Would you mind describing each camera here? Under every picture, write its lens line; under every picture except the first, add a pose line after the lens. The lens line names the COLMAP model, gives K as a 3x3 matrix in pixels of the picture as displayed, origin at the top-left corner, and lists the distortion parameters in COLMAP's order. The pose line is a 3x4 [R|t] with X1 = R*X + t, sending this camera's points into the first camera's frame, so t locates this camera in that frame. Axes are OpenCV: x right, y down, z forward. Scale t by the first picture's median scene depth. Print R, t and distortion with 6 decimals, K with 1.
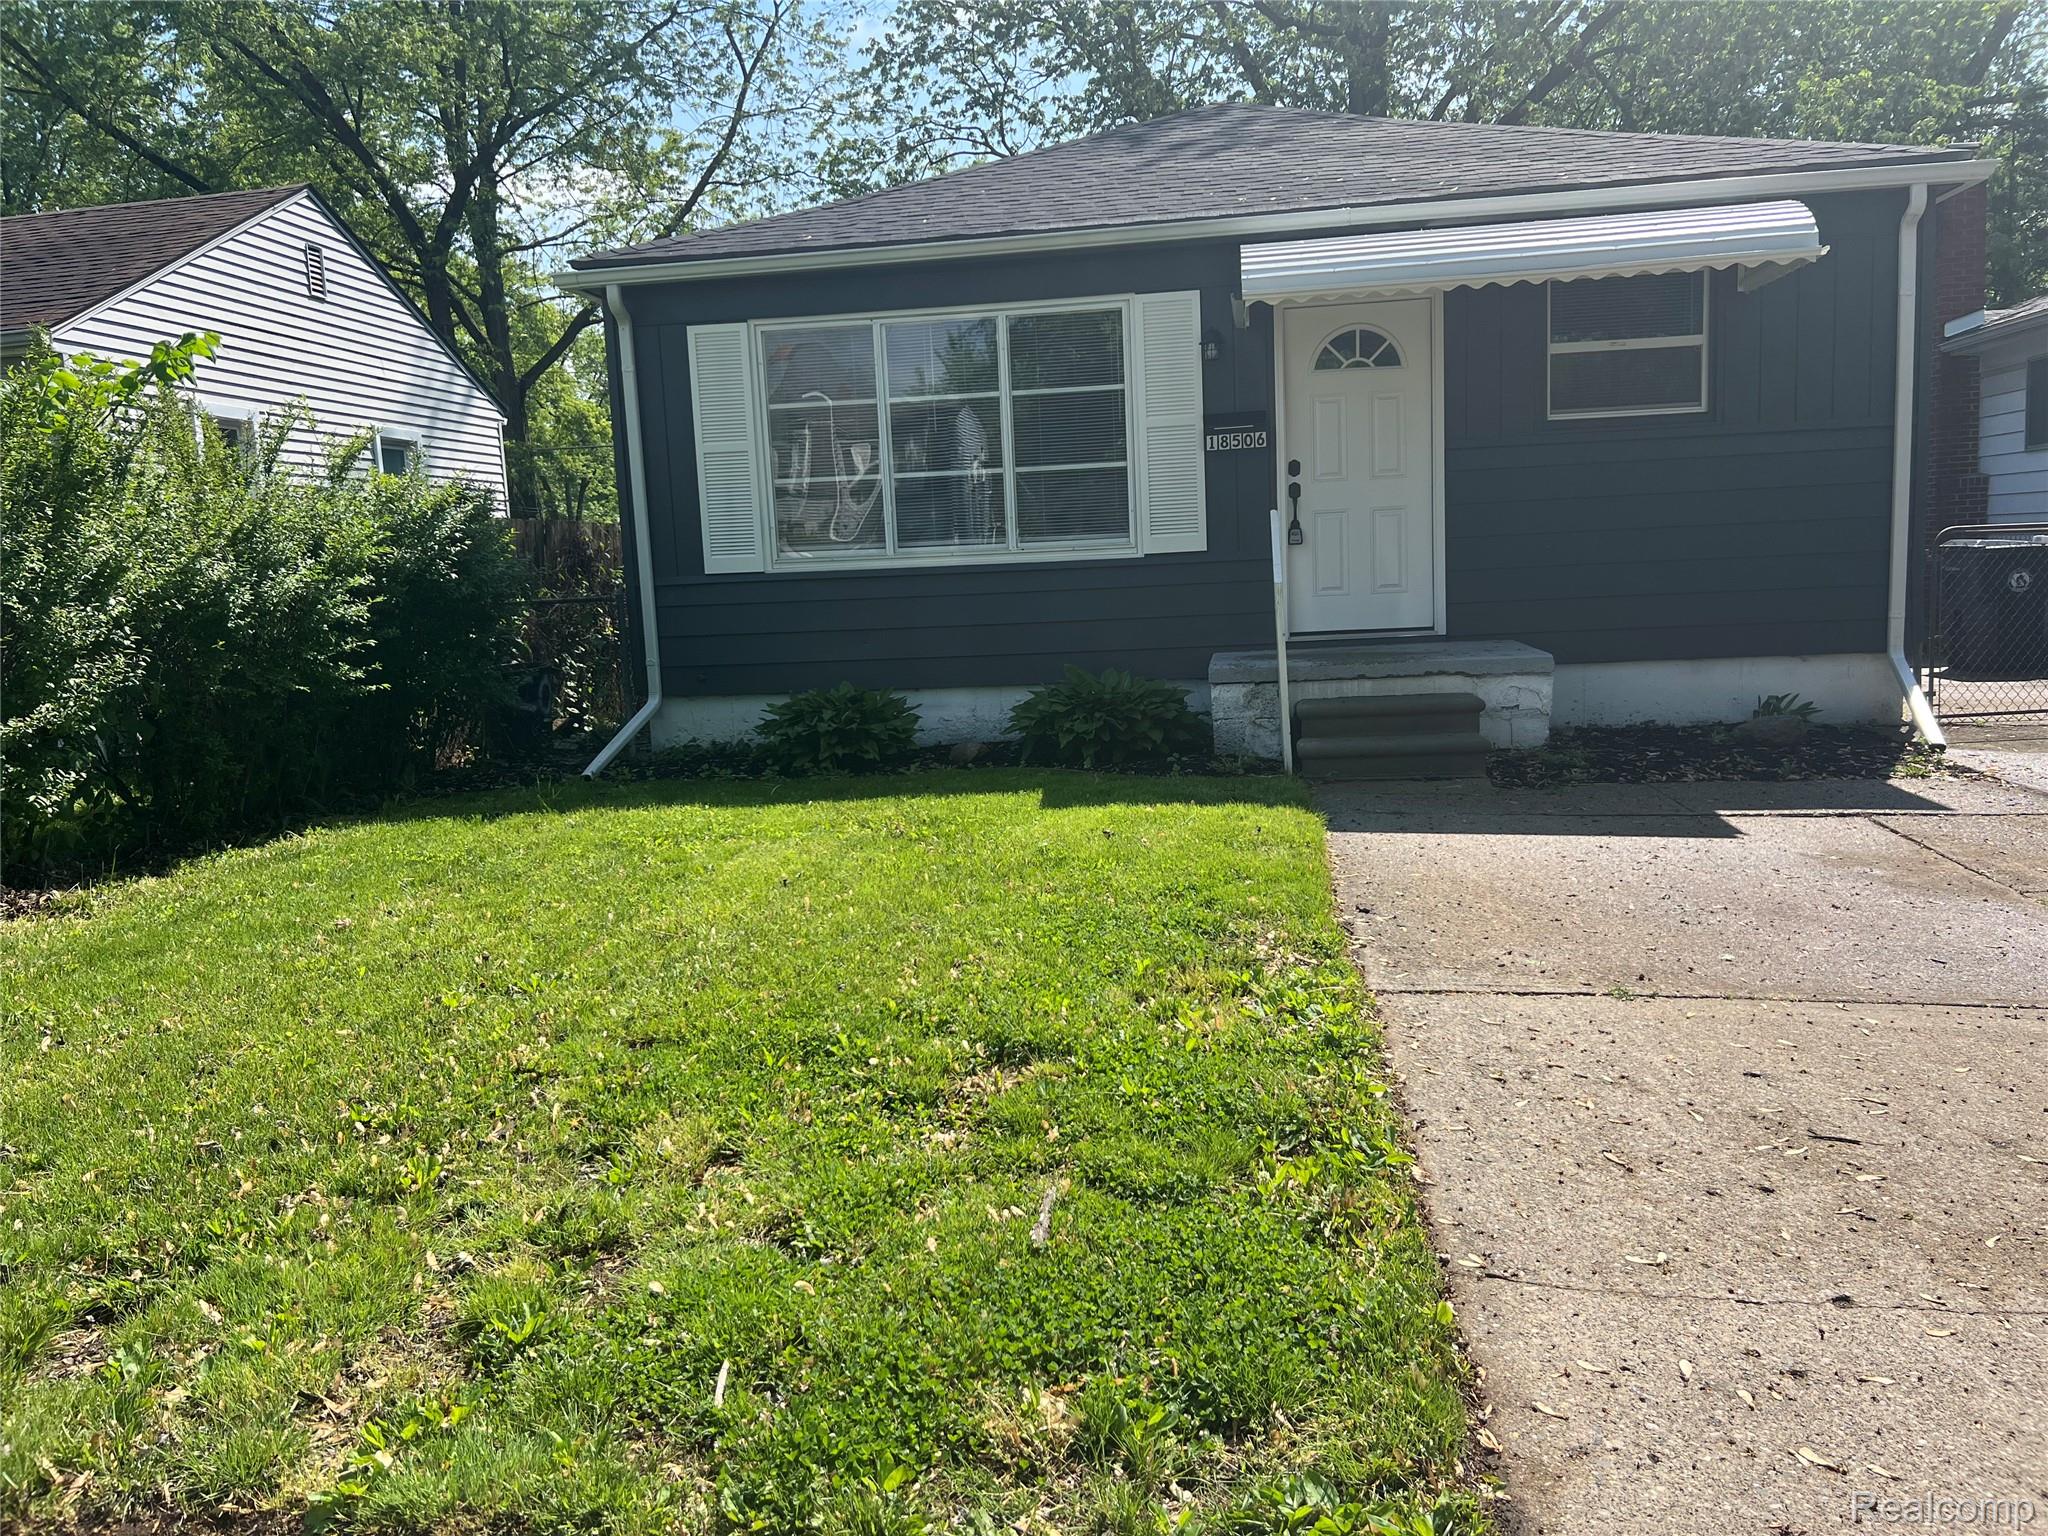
lens RADIAL K [[1525.7, 0, 1024.0], [0, 1525.7, 768.0], [0, 0, 1]] dist [0.131261, -0.384040]
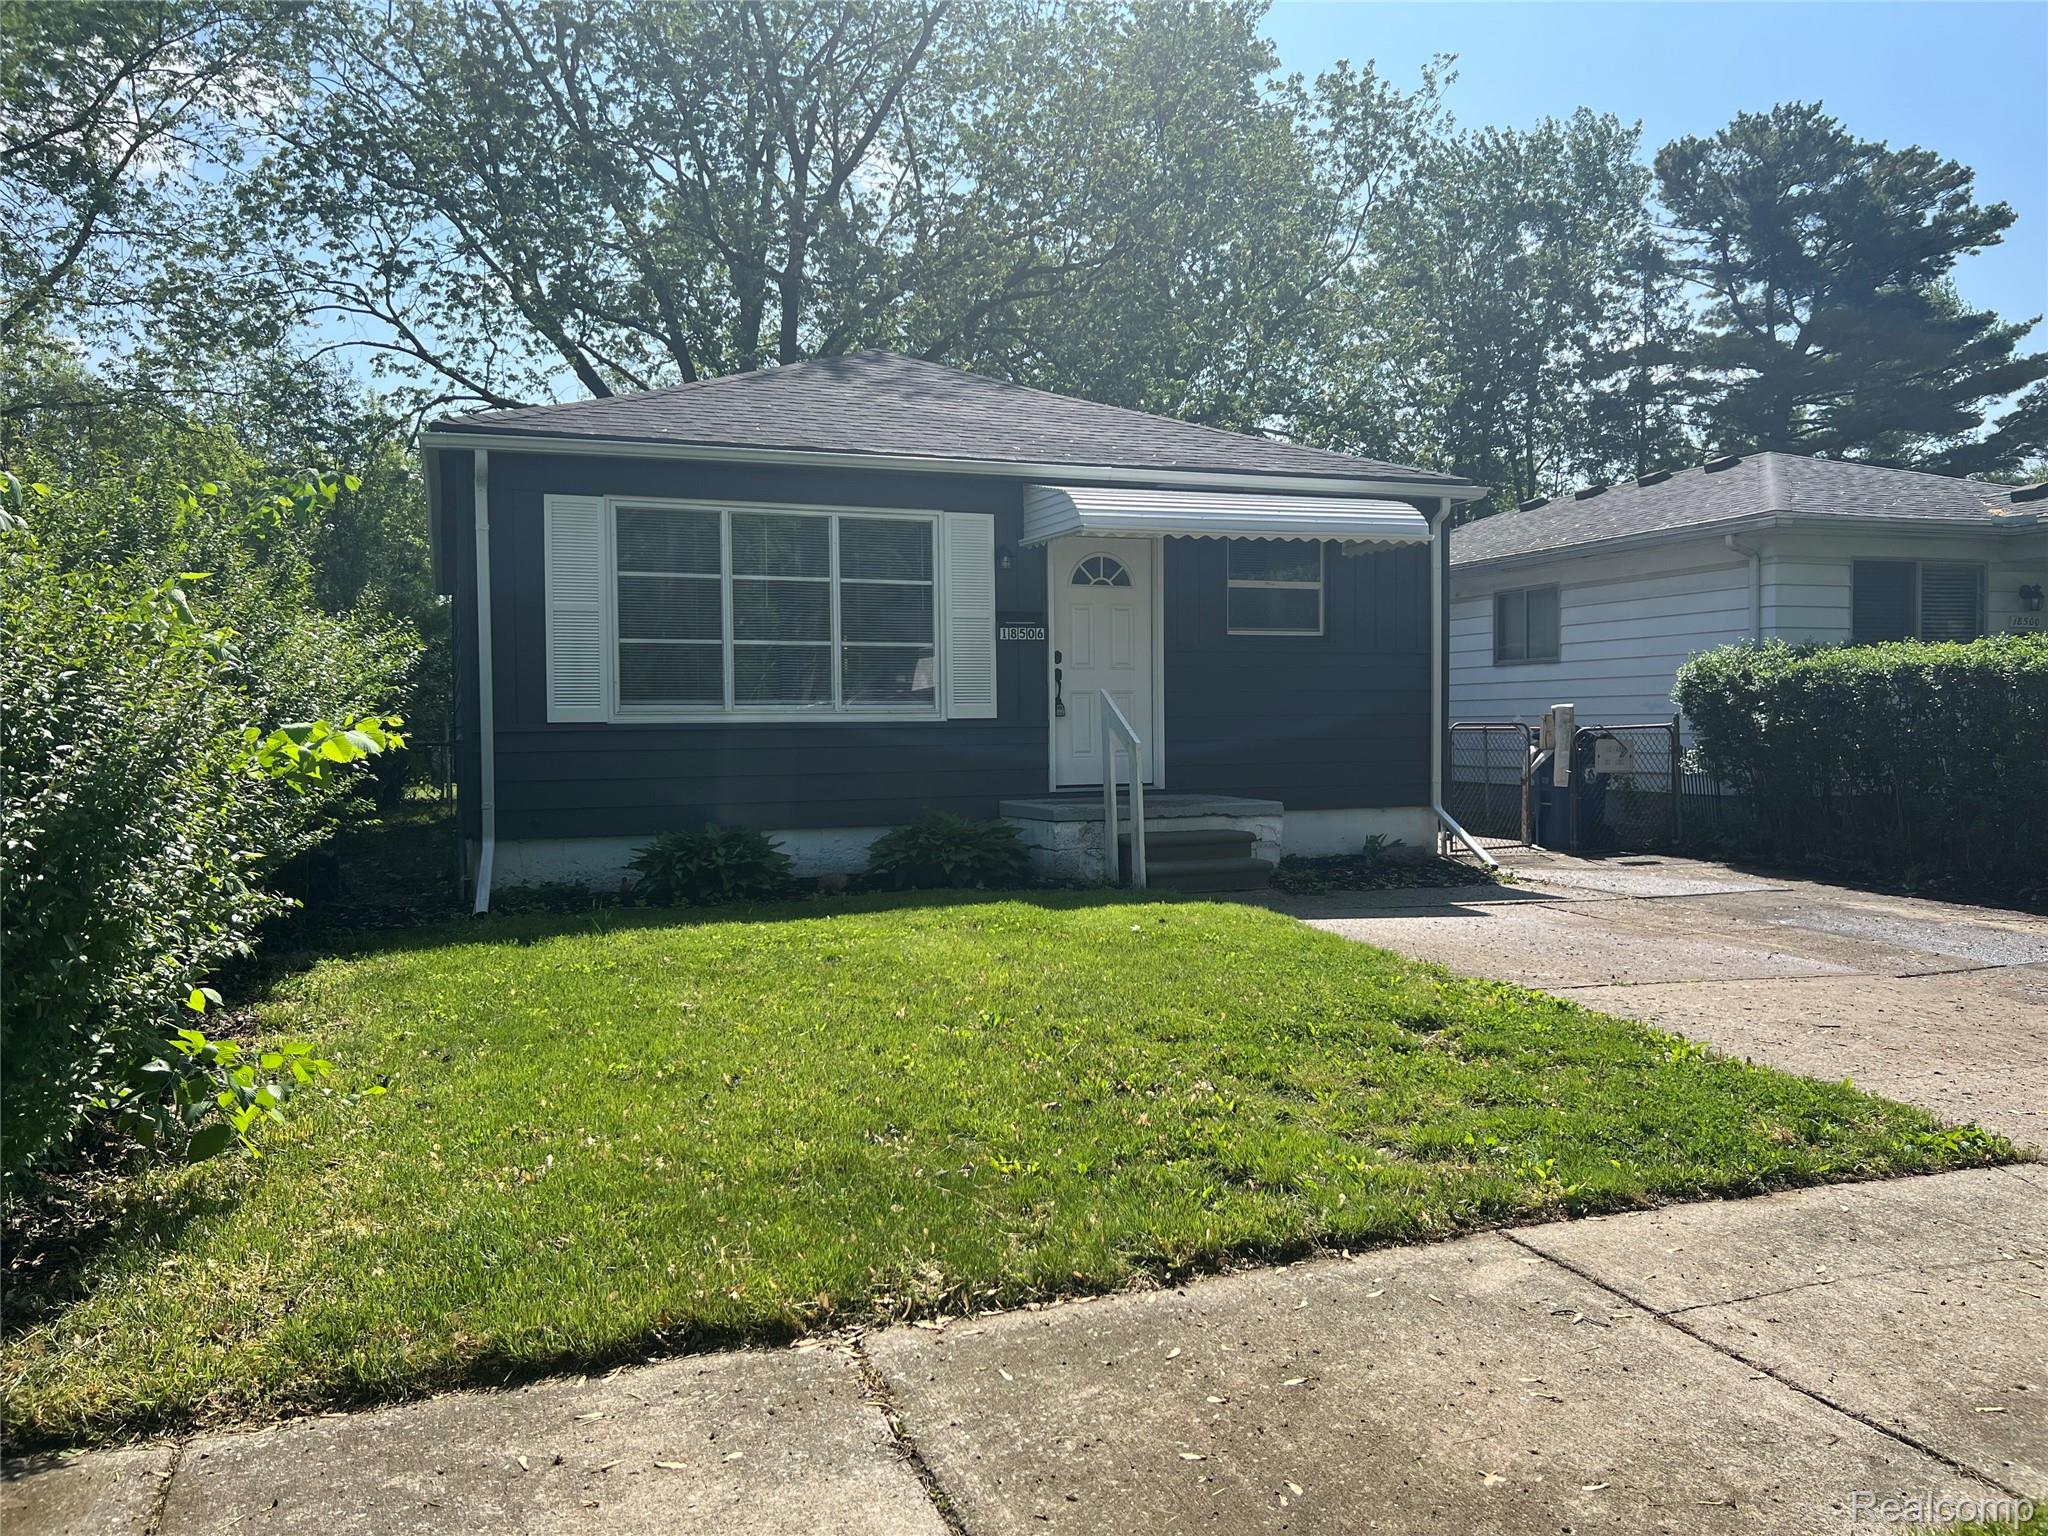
lens RADIAL K [[1568.2, 0, 1037.4], [0, 1568.2, 751.1], [0, 0, 1]] dist [0.054850, -0.057170]
pose [[0.868875, 0.029387, 0.494158, -0.479268], [0.036186, 0.991795, -0.122608, 0.040527], [-0.493707, 0.124412, 0.860683, -0.099575]]
